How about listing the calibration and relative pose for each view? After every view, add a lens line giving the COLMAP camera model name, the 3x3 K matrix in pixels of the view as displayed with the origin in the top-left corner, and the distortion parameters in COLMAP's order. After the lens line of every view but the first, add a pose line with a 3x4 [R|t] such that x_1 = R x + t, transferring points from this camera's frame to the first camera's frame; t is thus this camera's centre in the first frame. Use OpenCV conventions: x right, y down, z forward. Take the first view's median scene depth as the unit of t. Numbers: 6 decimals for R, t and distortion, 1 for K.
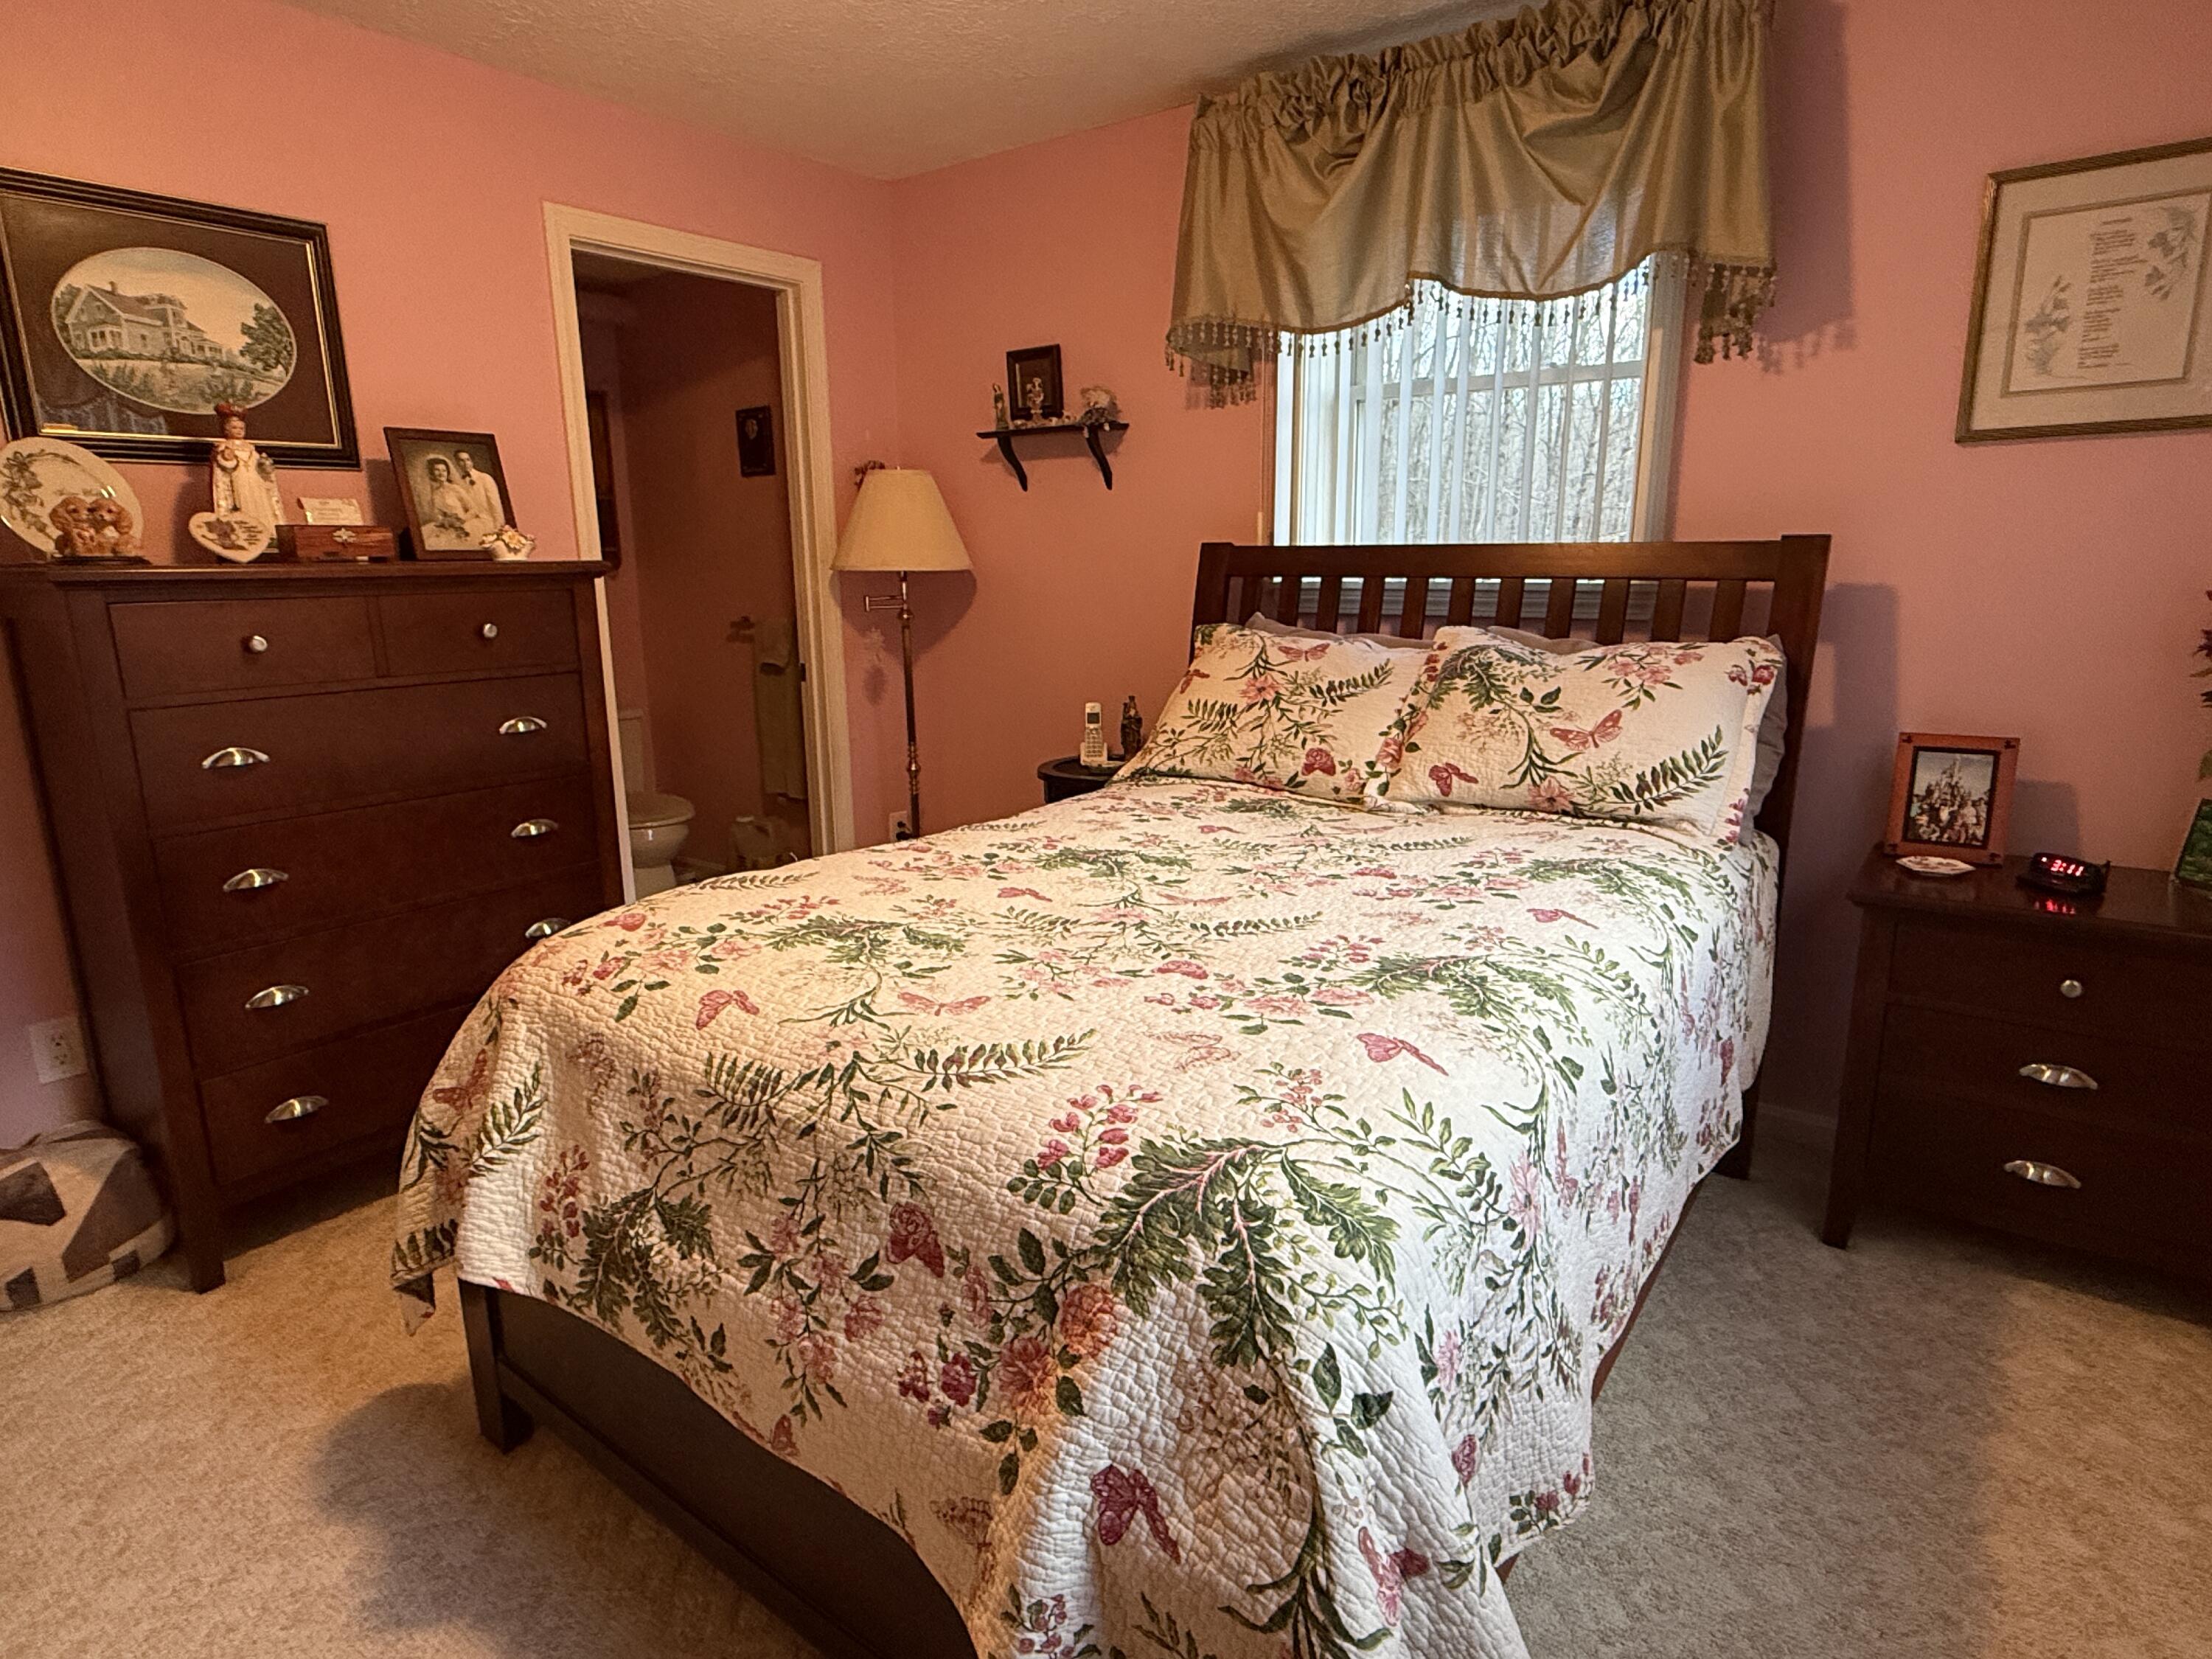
lens RADIAL K [[1236.4, 0, 1094.2], [0, 1236.4, 831.9], [0, 0, 1]] dist [0.001269, 0.001843]
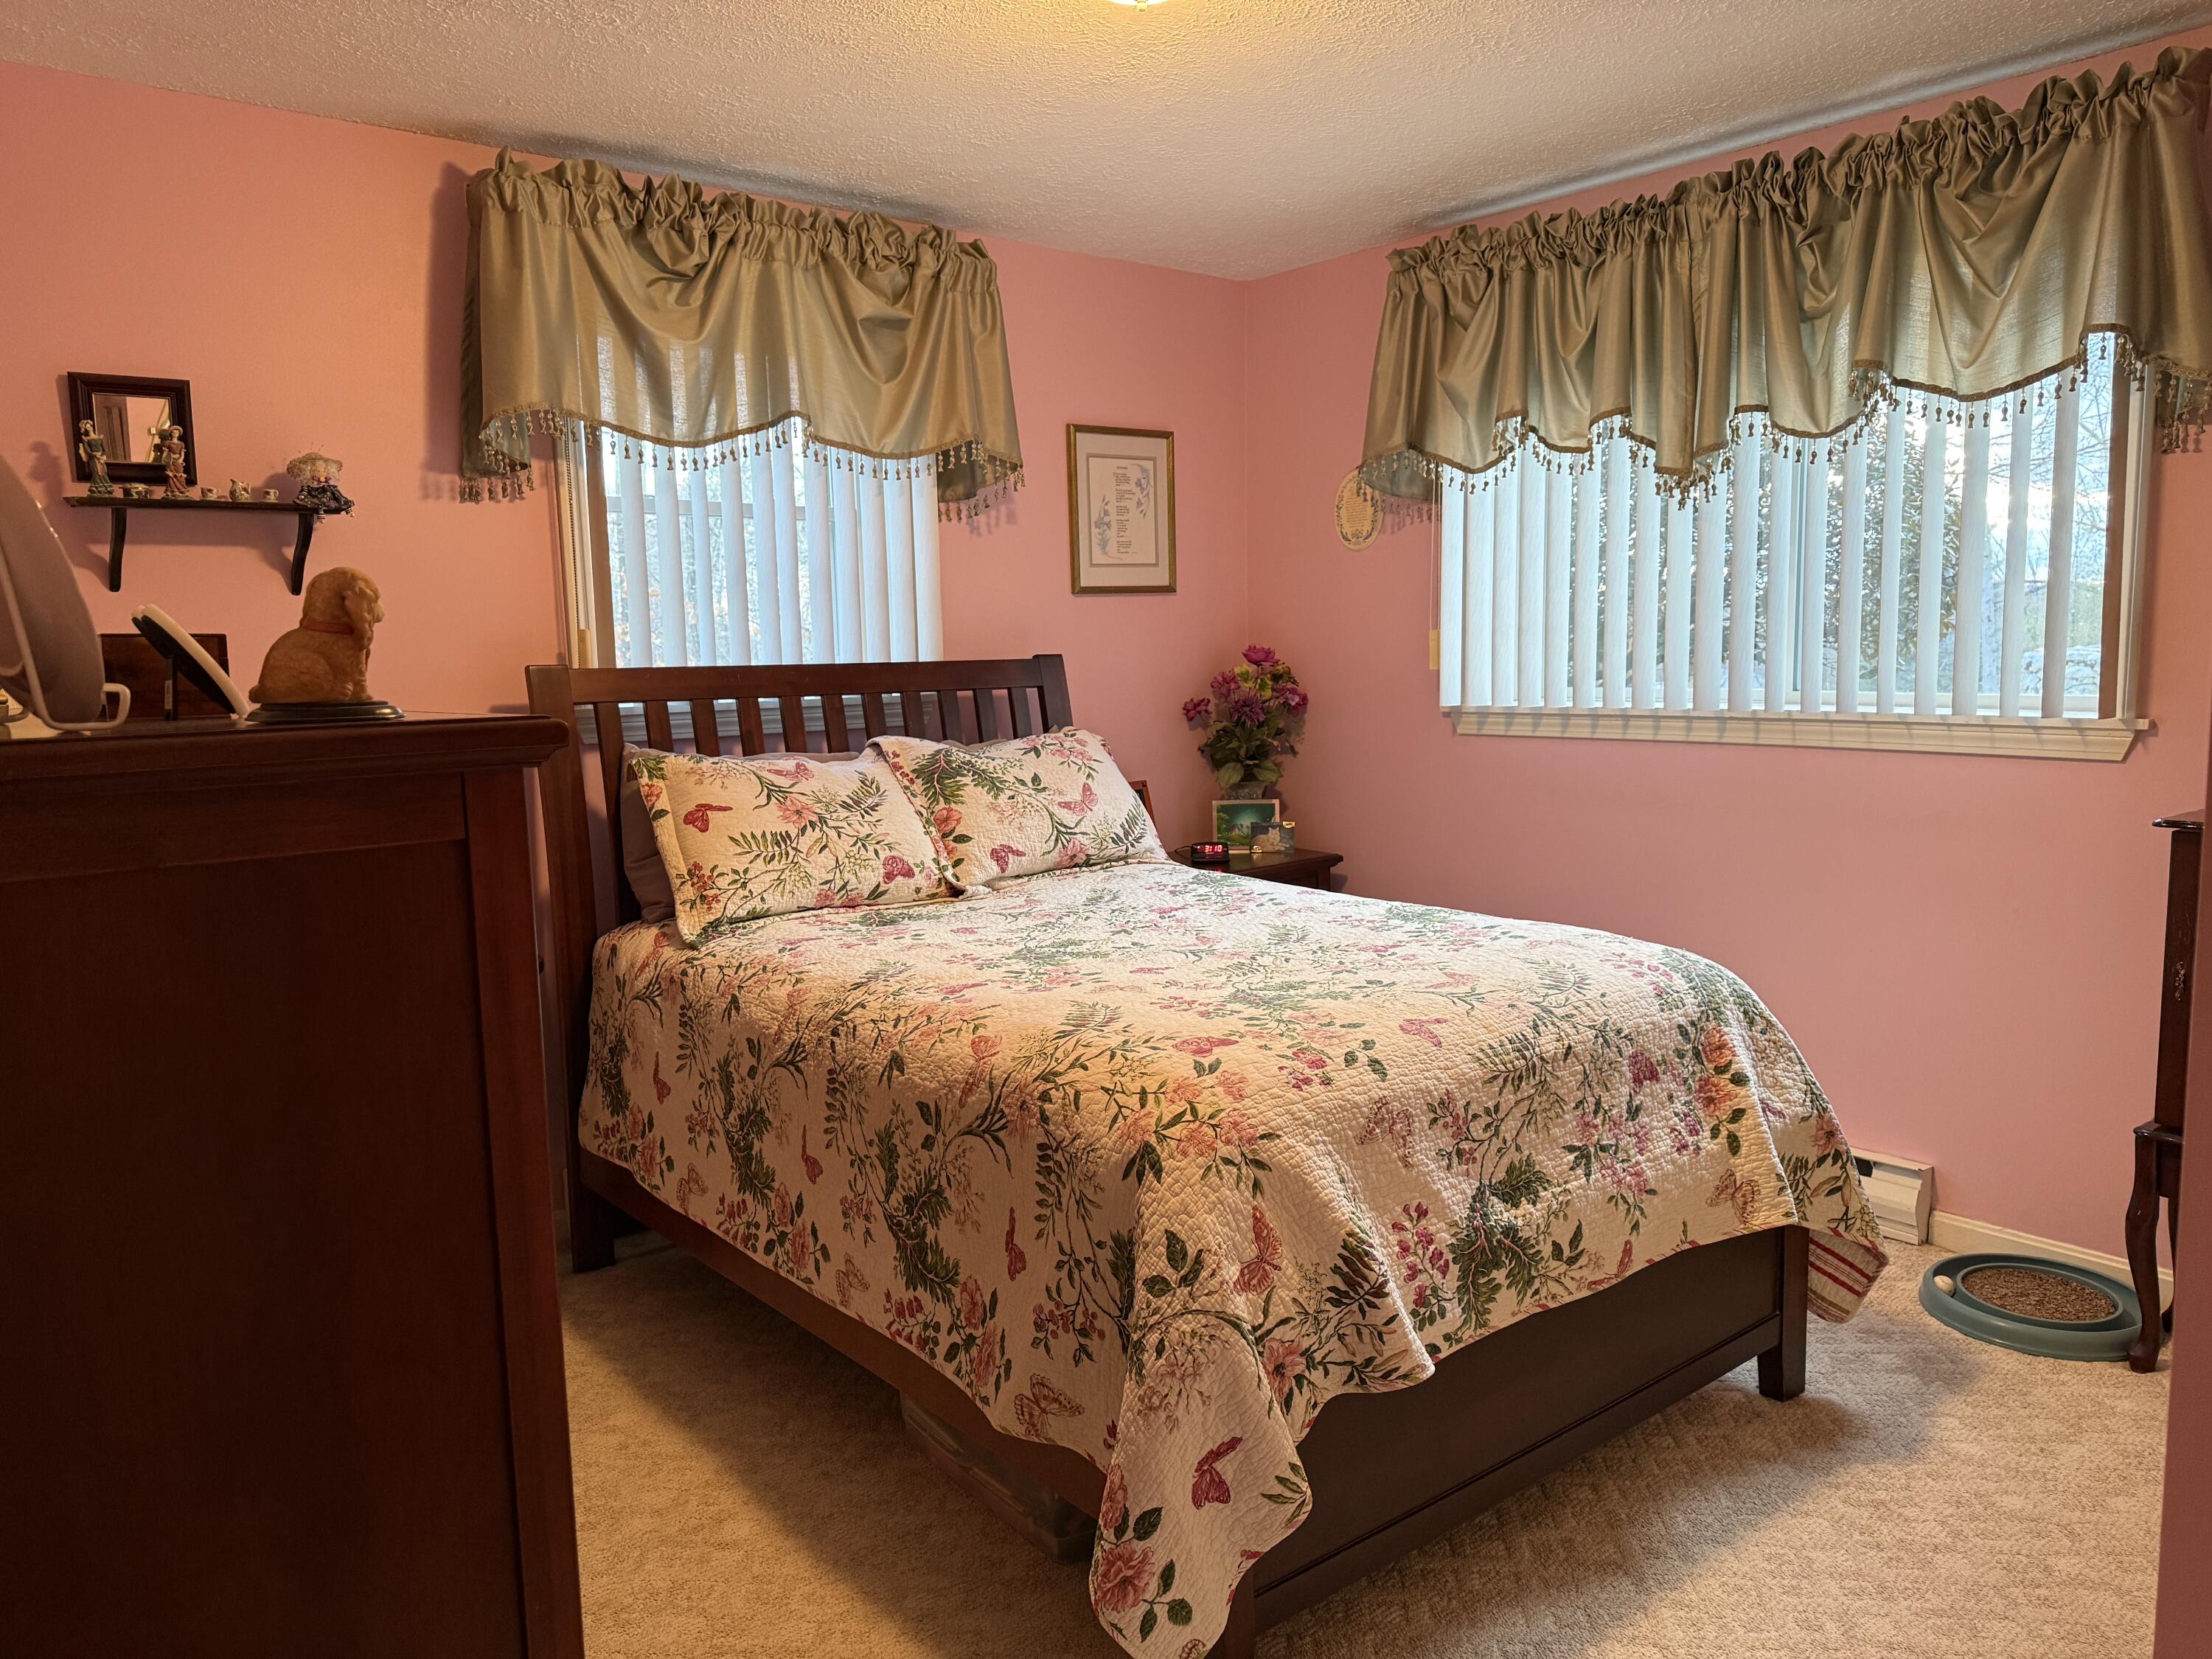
lens RADIAL K [[1553.9, 0, 1112.0], [0, 1553.9, 832.9], [0, 0, 1]] dist [0.116483, -0.176348]
pose [[0.230542, -0.111230, 0.966684, -1.221133], [0.238315, 0.969644, 0.054736, -0.133832], [-0.943428, 0.217757, 0.250051, 0.581751]]
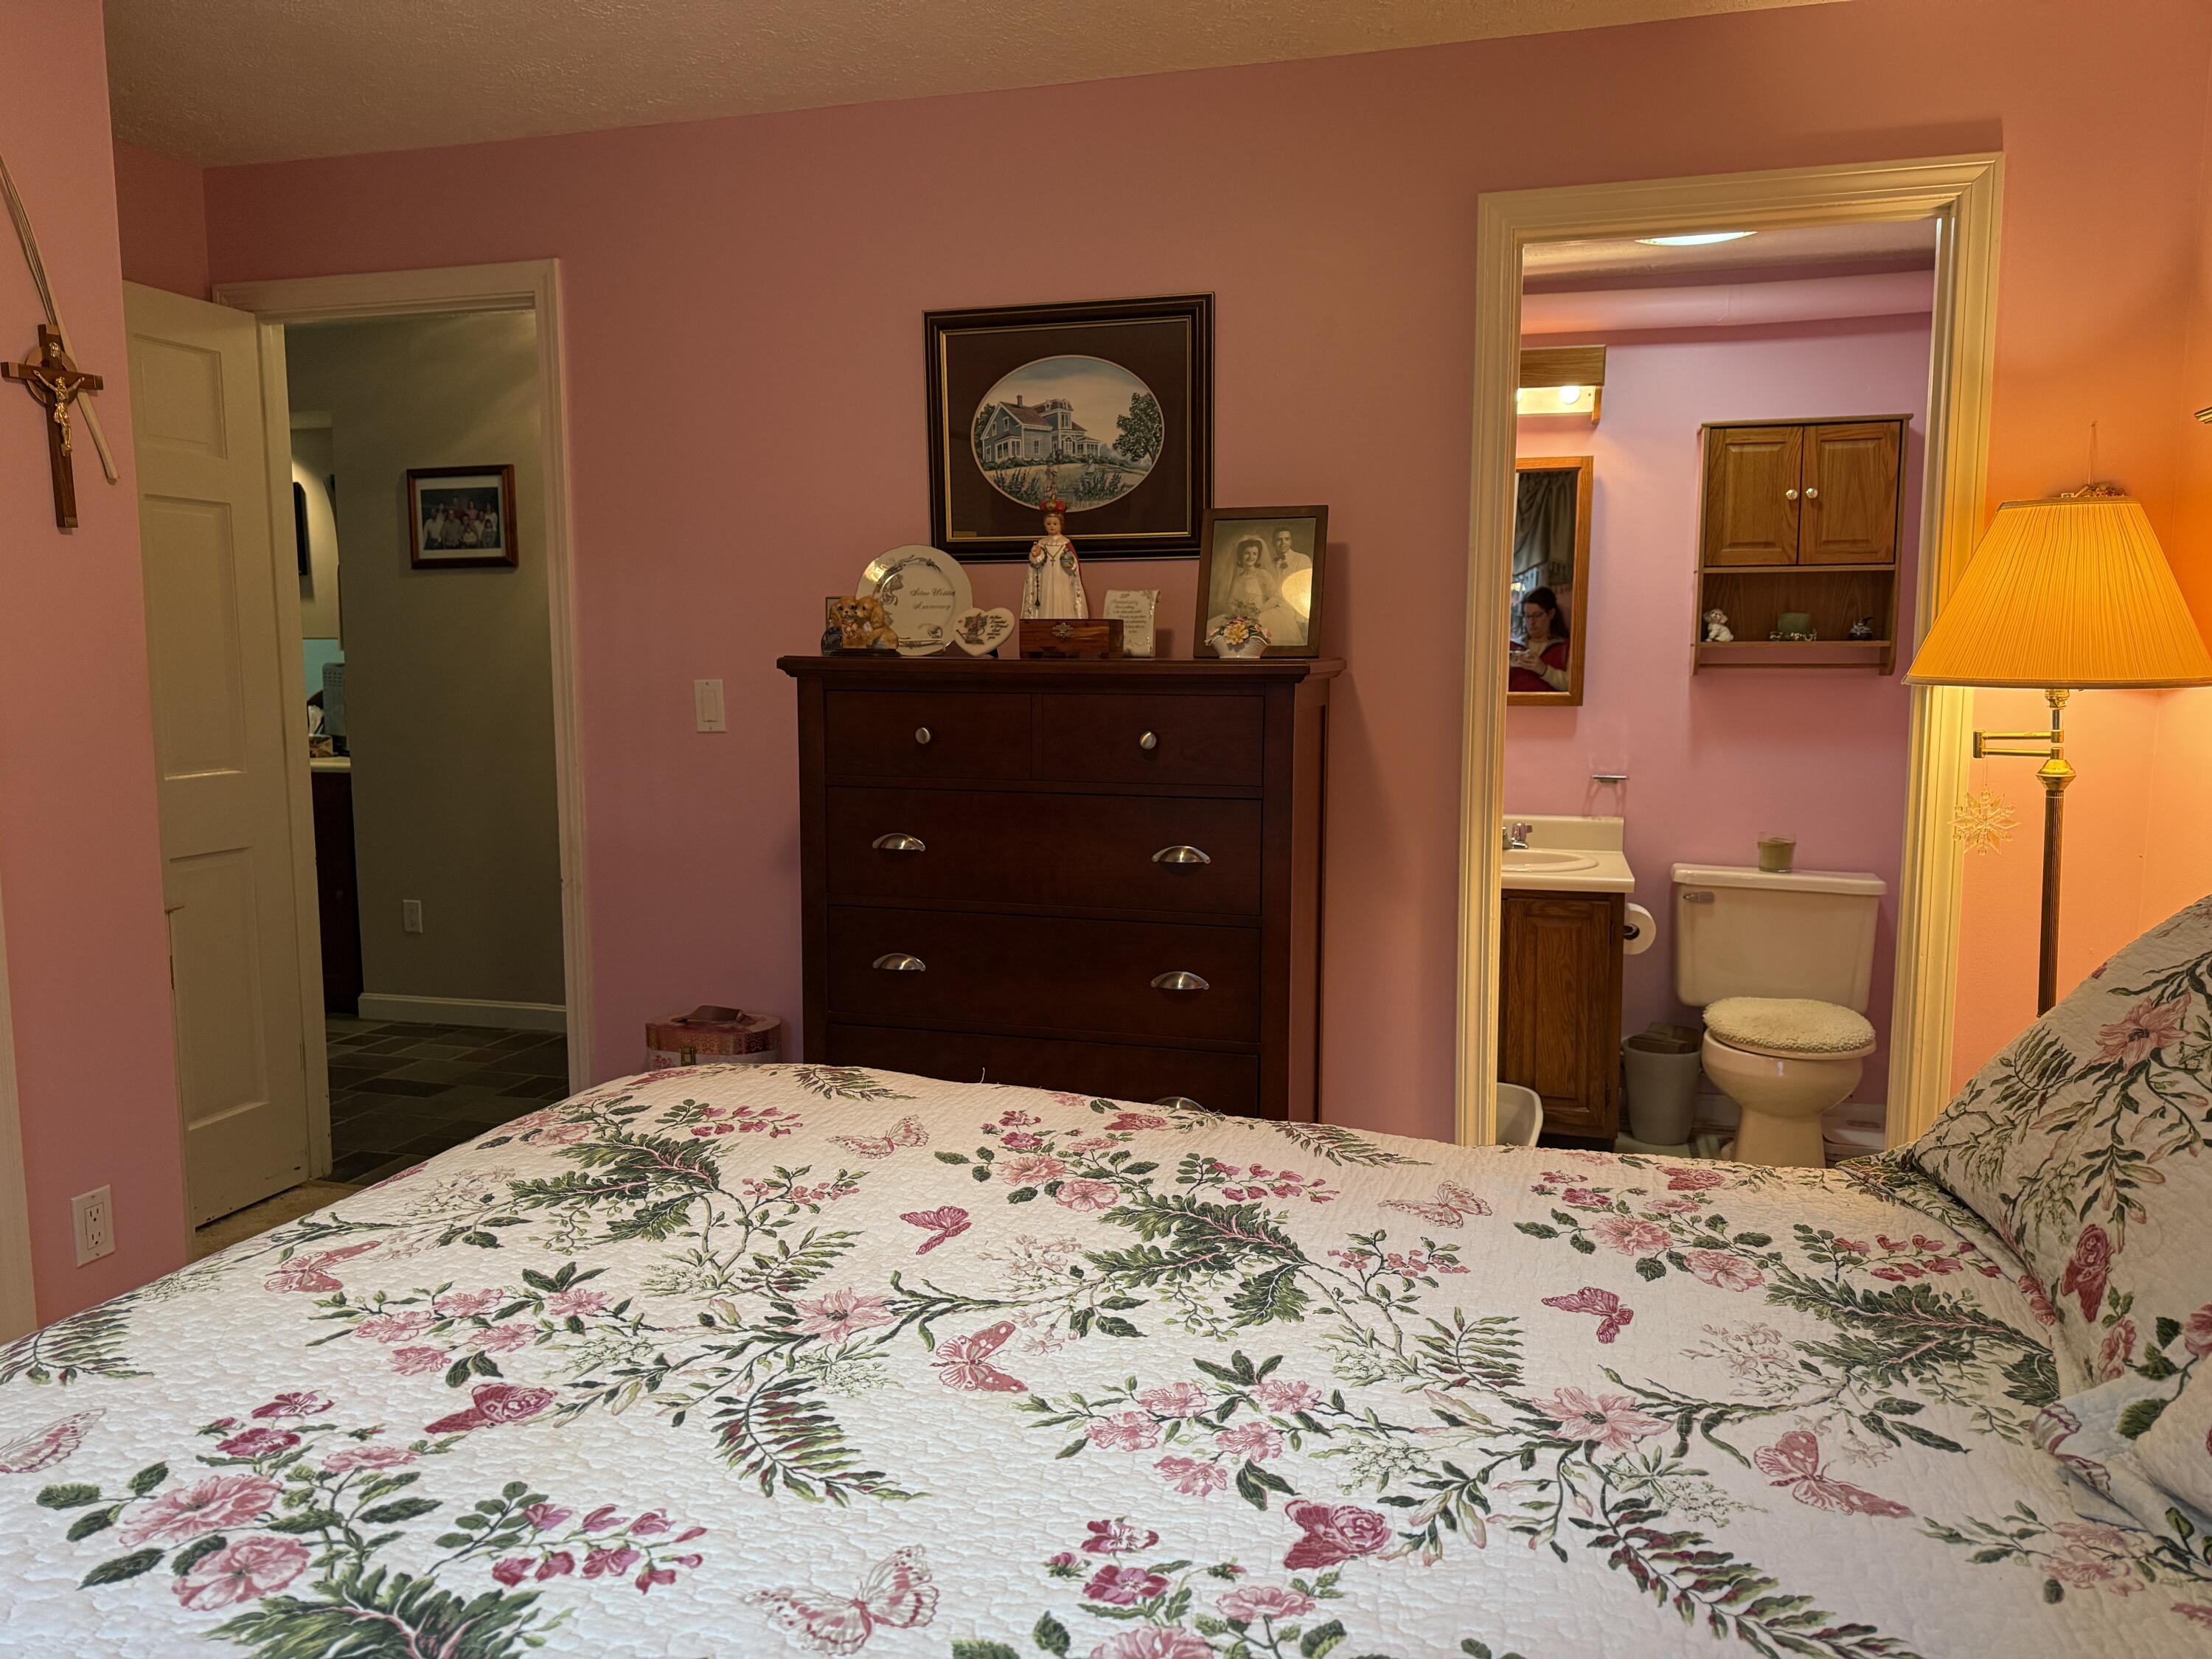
lens RADIAL K [[1553.9, 0, 1112.0], [0, 1553.9, 832.9], [0, 0, 1]] dist [0.116483, -0.176348]
pose [[0.361849, 0.118467, -0.924679, 0.559468], [-0.214542, 0.975851, 0.041067, -0.158418], [0.907214, 0.183522, 0.378526, 0.669088]]
